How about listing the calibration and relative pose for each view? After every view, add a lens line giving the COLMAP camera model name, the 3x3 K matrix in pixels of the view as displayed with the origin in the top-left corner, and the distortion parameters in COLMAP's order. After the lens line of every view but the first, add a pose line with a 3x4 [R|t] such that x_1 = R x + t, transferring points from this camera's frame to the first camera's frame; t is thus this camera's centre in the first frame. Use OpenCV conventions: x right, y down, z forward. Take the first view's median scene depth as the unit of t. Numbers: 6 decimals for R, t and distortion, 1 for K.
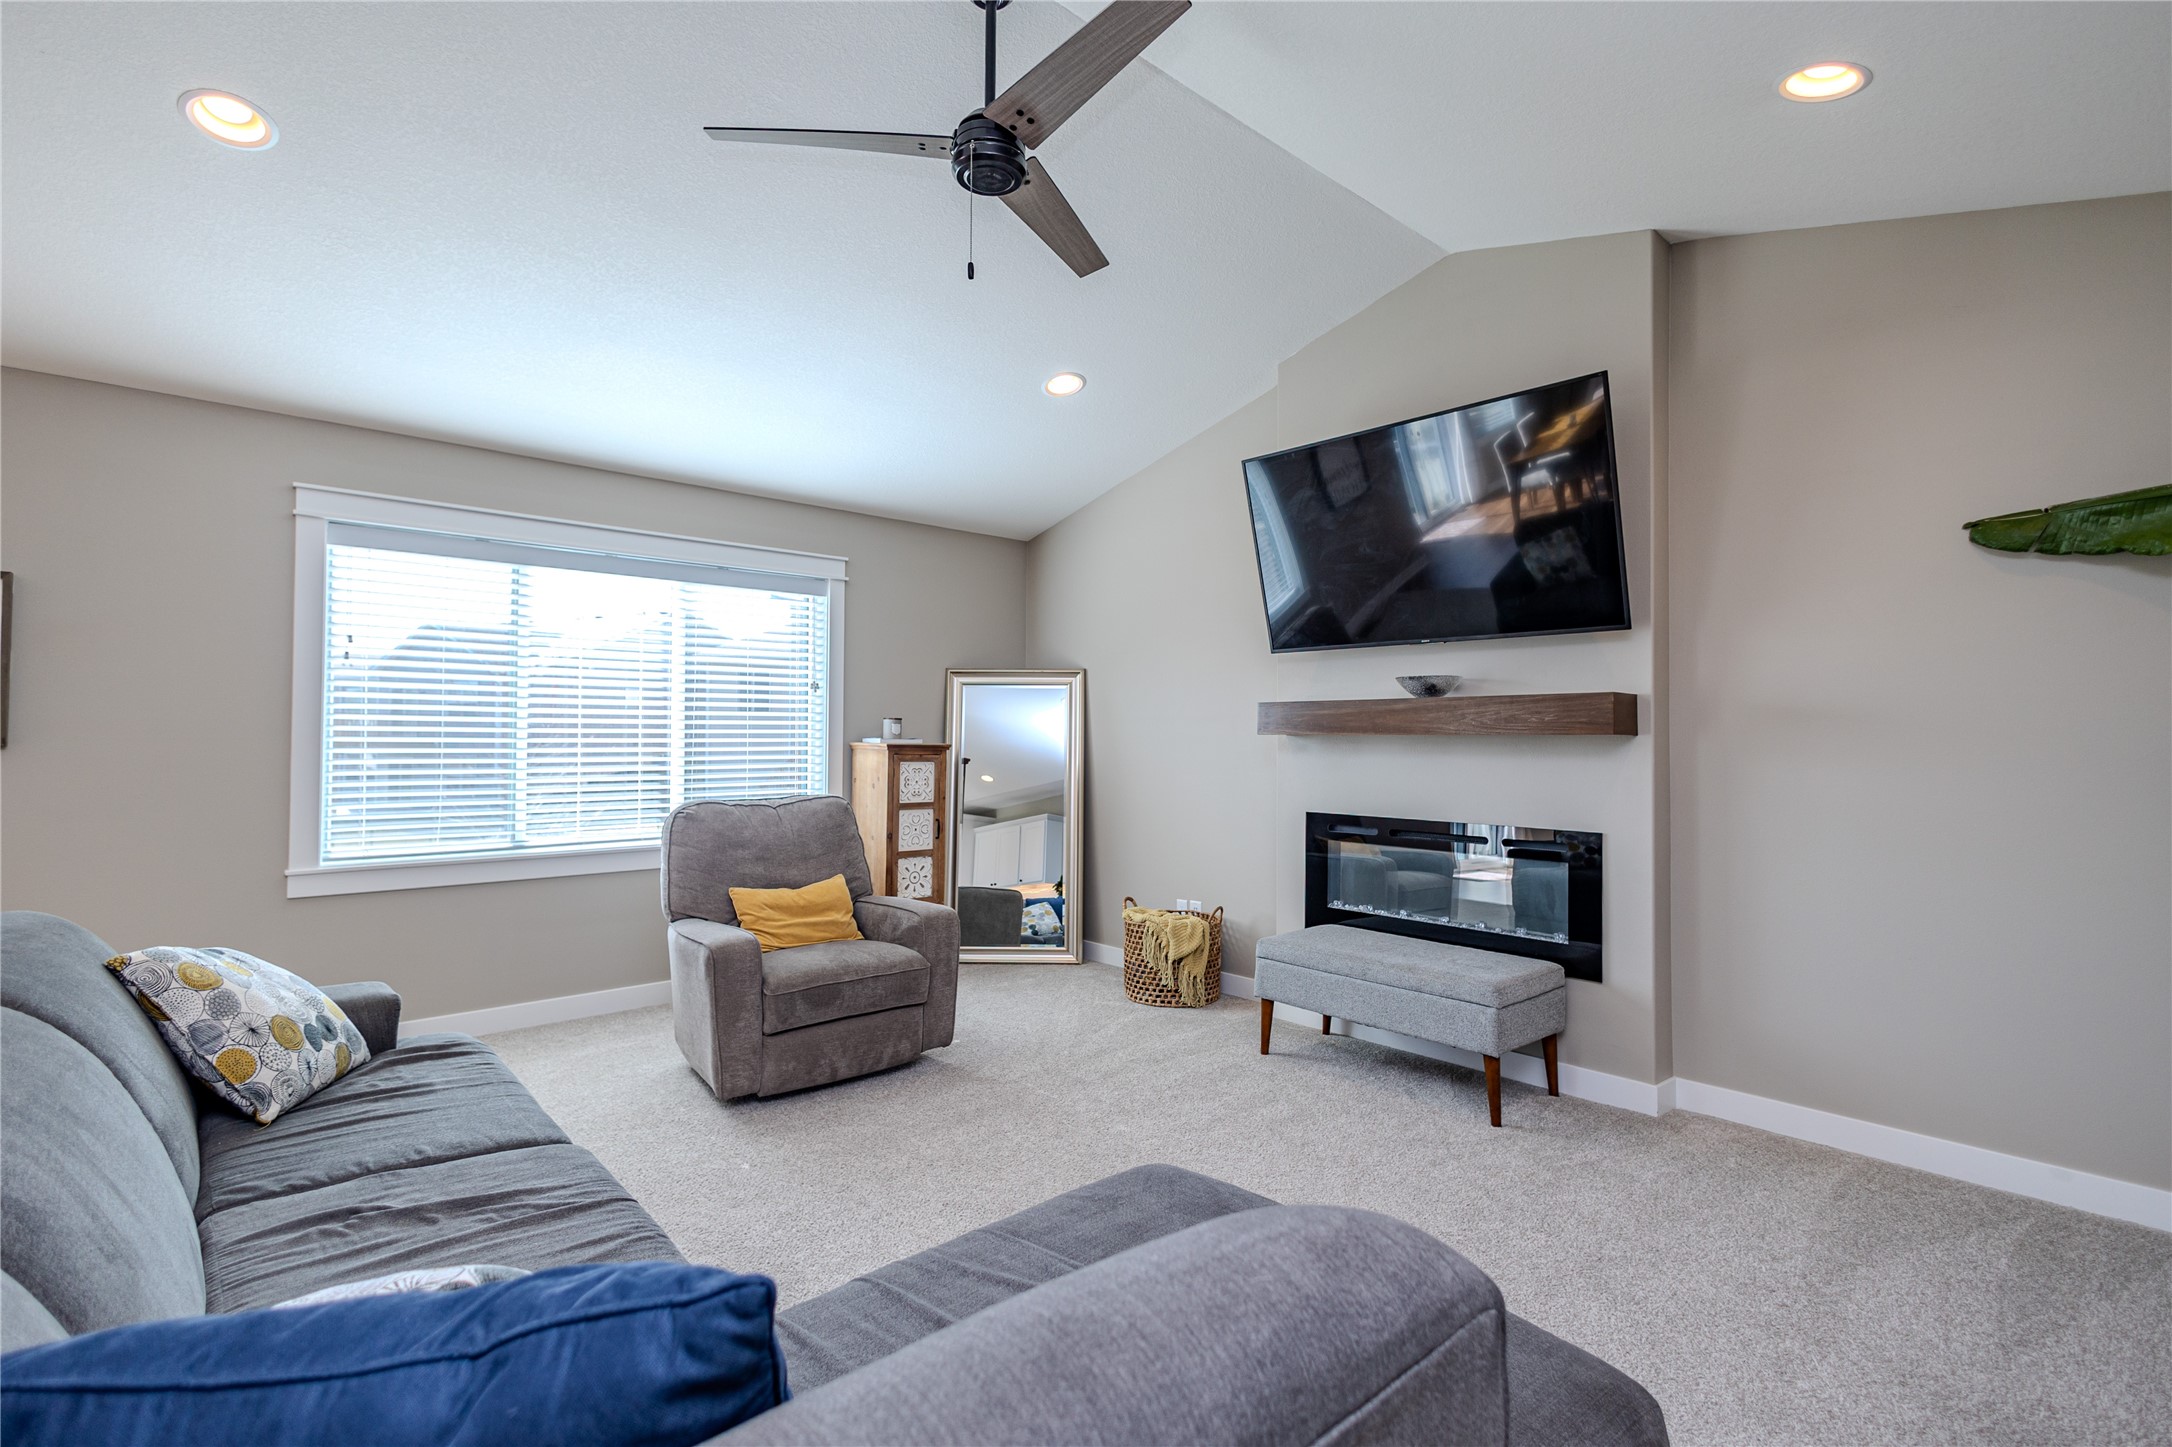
lens RADIAL K [[1005.4, 0, 1082.2], [0, 1005.4, 723.2], [0, 0, 1]] dist [0.010519, -0.001162]
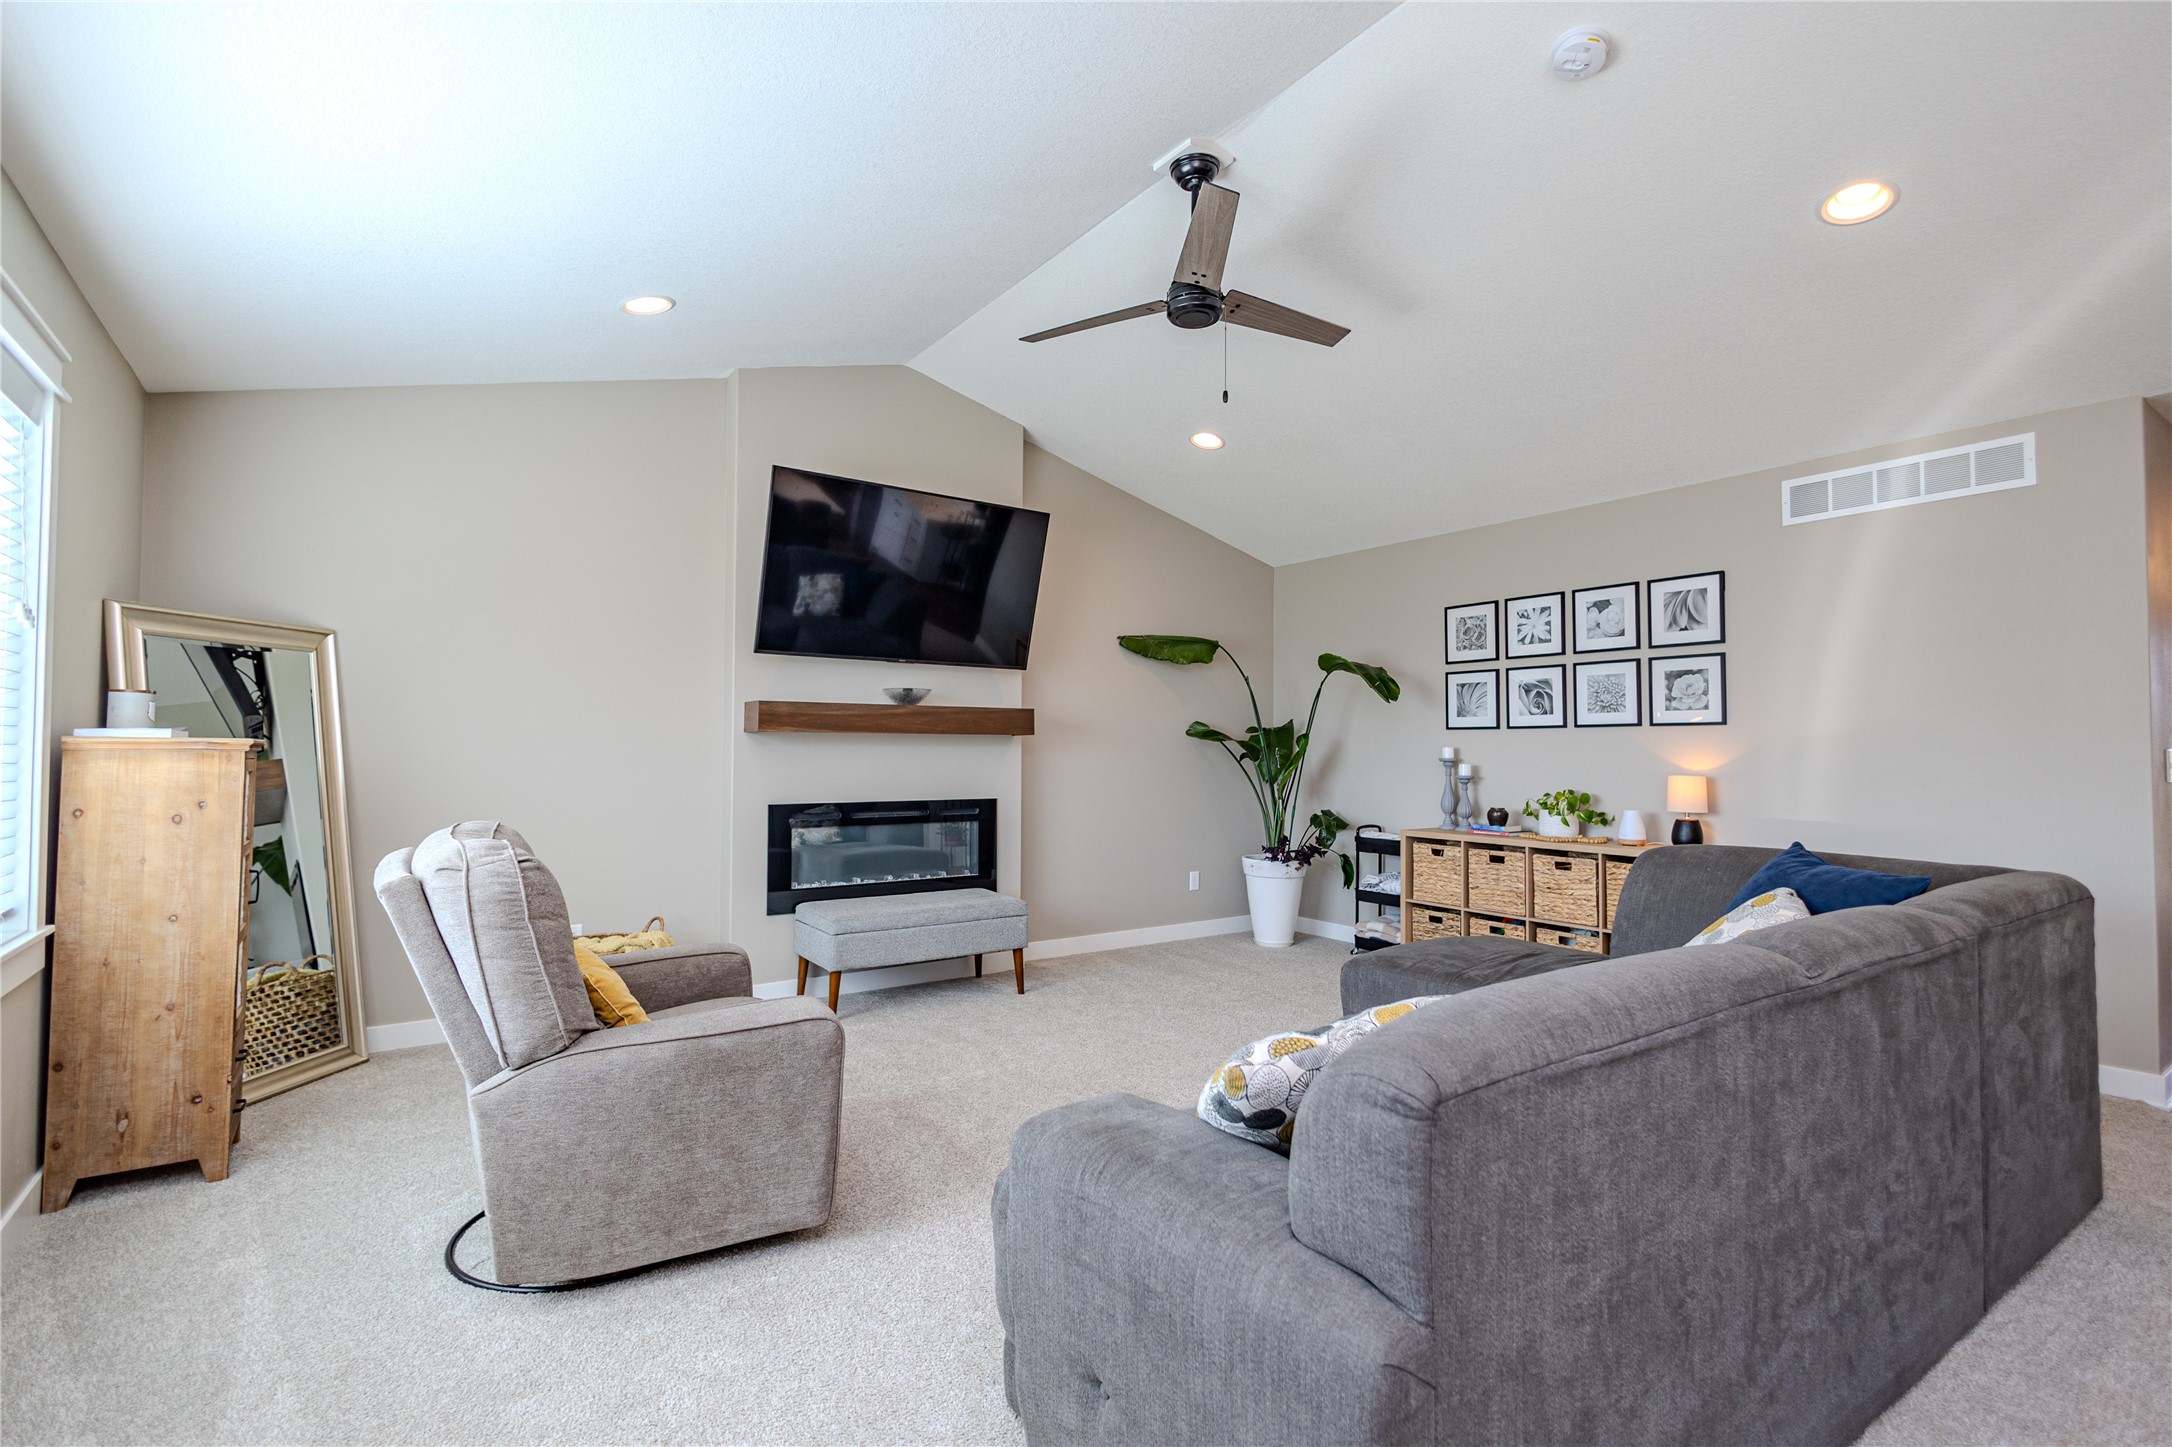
lens RADIAL K [[1005.4, 0, 1082.2], [0, 1005.4, 723.2], [0, 0, 1]] dist [0.010519, -0.001162]
pose [[0.115773, 0.018659, 0.993100, -0.888388], [-0.020734, 0.999651, -0.016365, 0.013923], [-0.993059, -0.018697, 0.116119, 0.609399]]
